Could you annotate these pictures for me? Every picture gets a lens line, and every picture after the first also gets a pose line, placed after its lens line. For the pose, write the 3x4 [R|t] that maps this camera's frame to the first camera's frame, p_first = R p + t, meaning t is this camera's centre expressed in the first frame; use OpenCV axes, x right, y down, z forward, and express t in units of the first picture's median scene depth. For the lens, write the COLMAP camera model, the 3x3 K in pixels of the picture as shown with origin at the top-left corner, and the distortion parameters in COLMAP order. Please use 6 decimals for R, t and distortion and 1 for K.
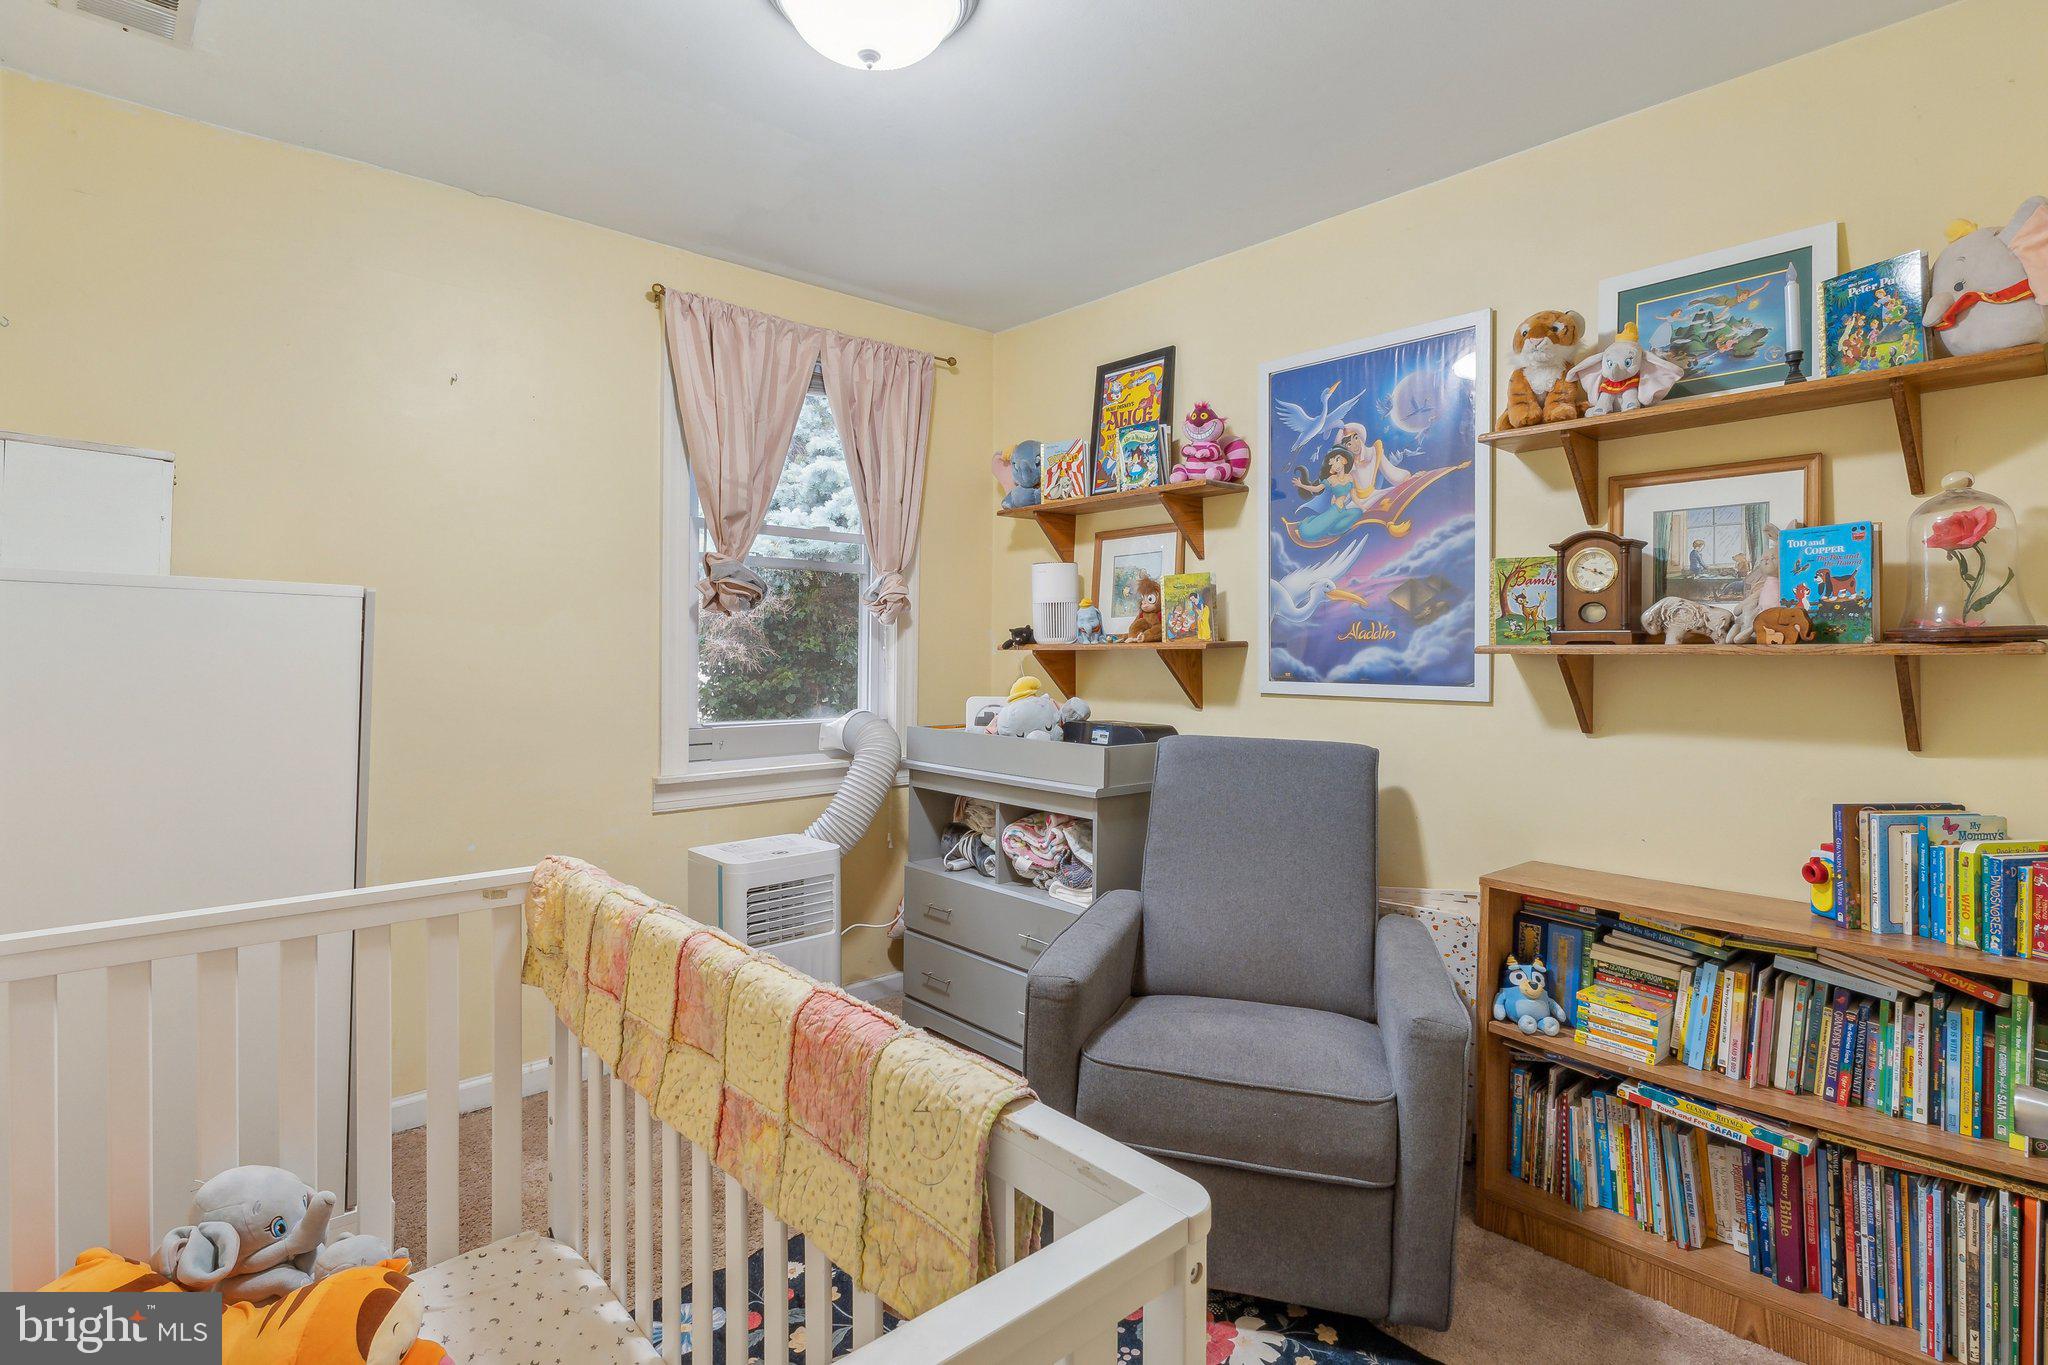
lens RADIAL K [[1016.4, 0, 1024.4], [0, 1016.4, 664.8], [0, 0, 1]] dist [-0.002488, -0.002773]
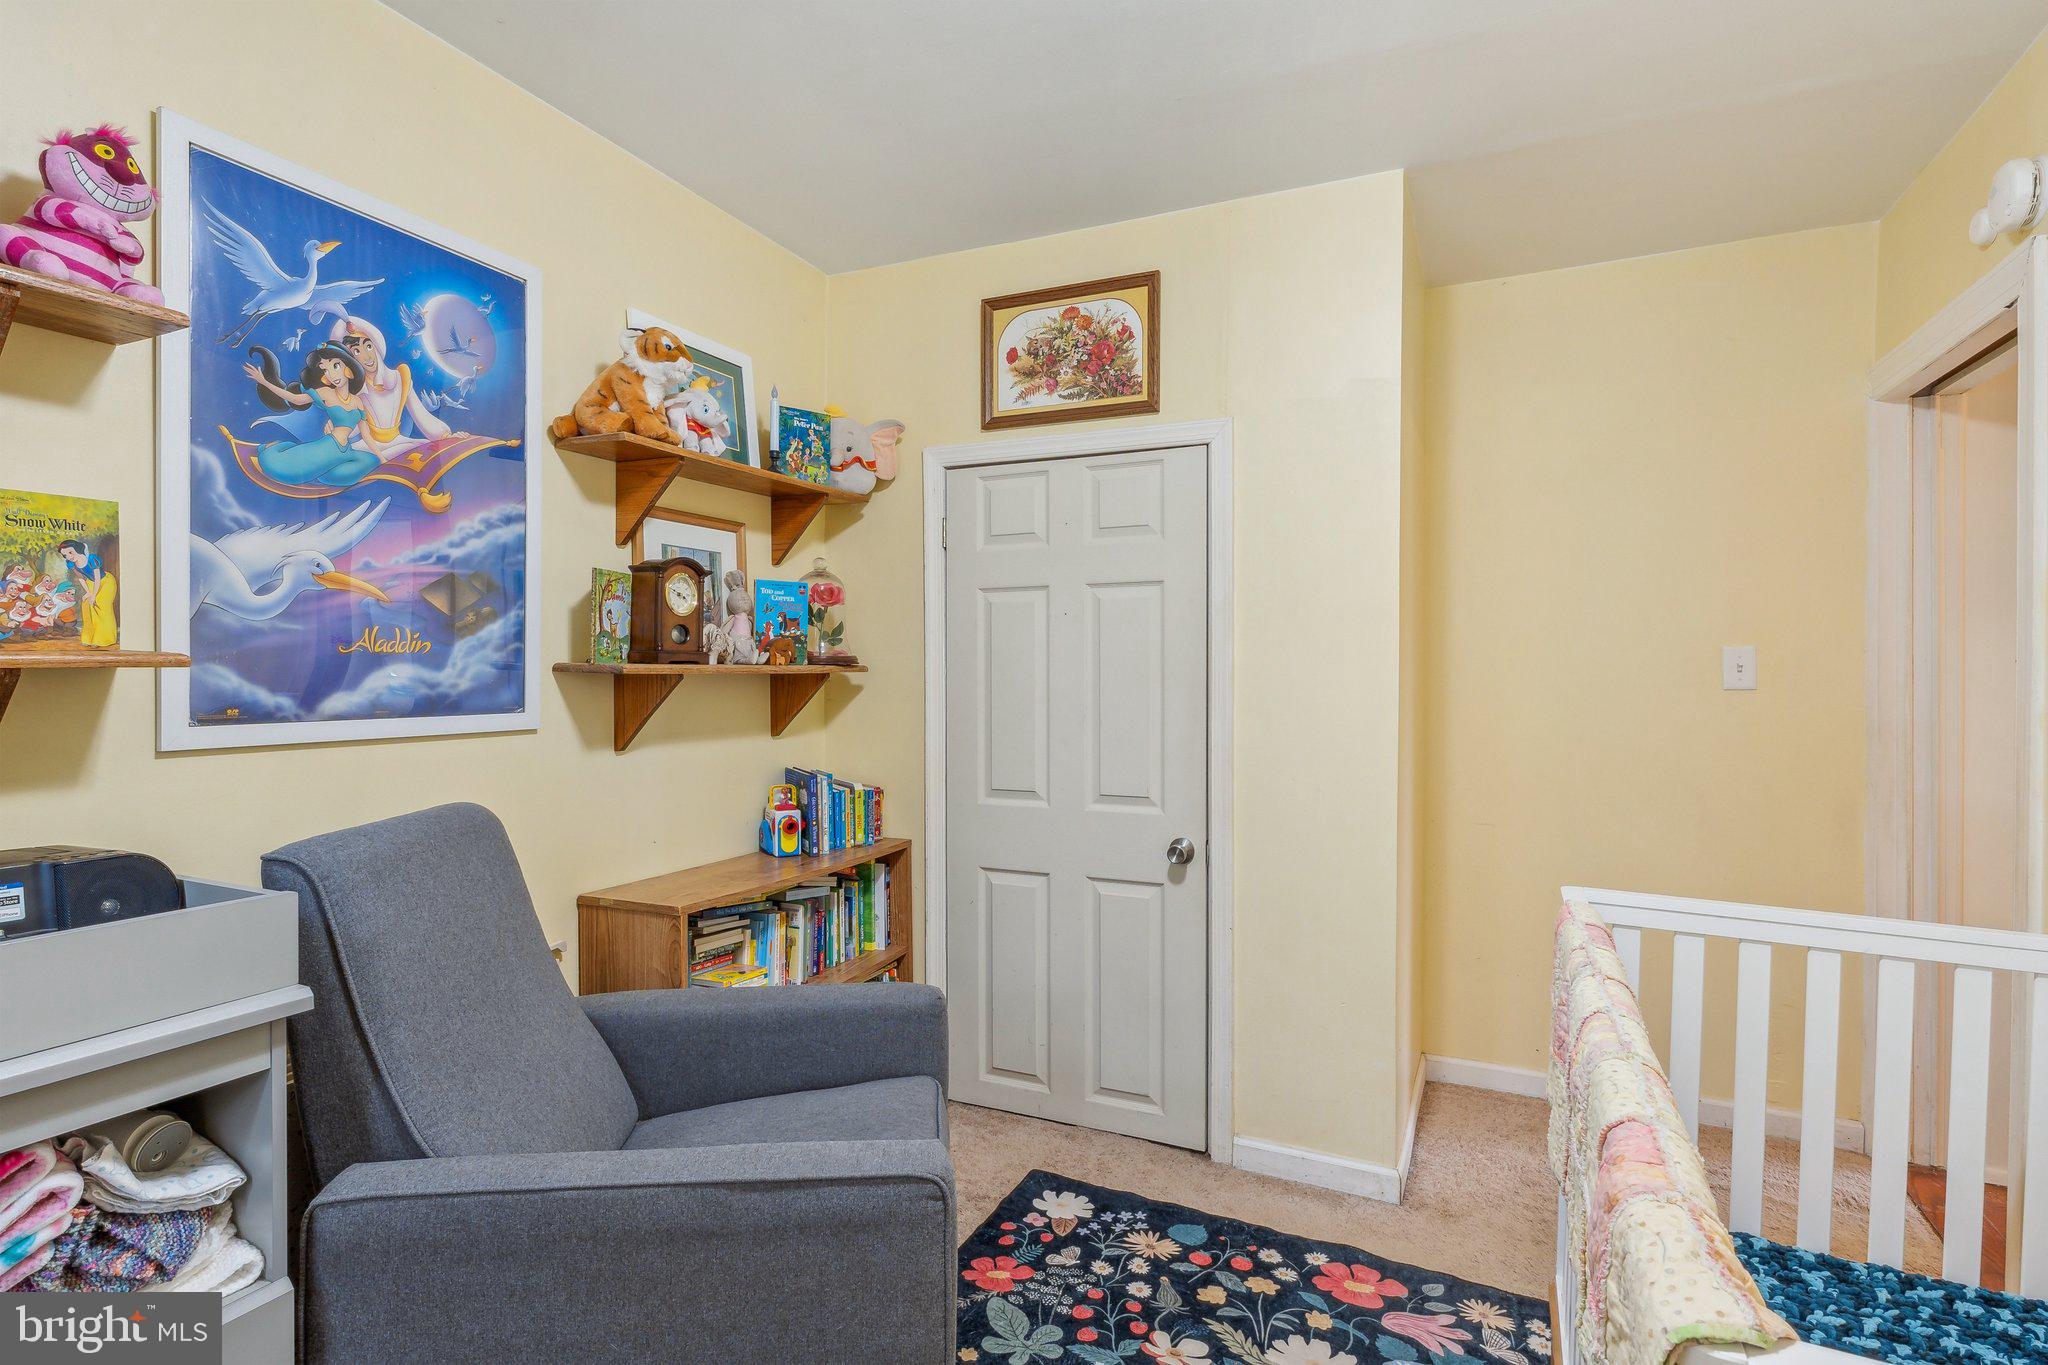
lens RADIAL K [[1016.4, 0, 1023.9], [0, 1016.4, 684.8], [0, 0, 1]] dist [-0.002488, -0.002773]
pose [[-0.396613, -0.025585, 0.917629, -0.458978], [-0.001241, 0.999626, 0.027335, -0.022881], [-0.917985, 0.009703, -0.396497, 0.892588]]
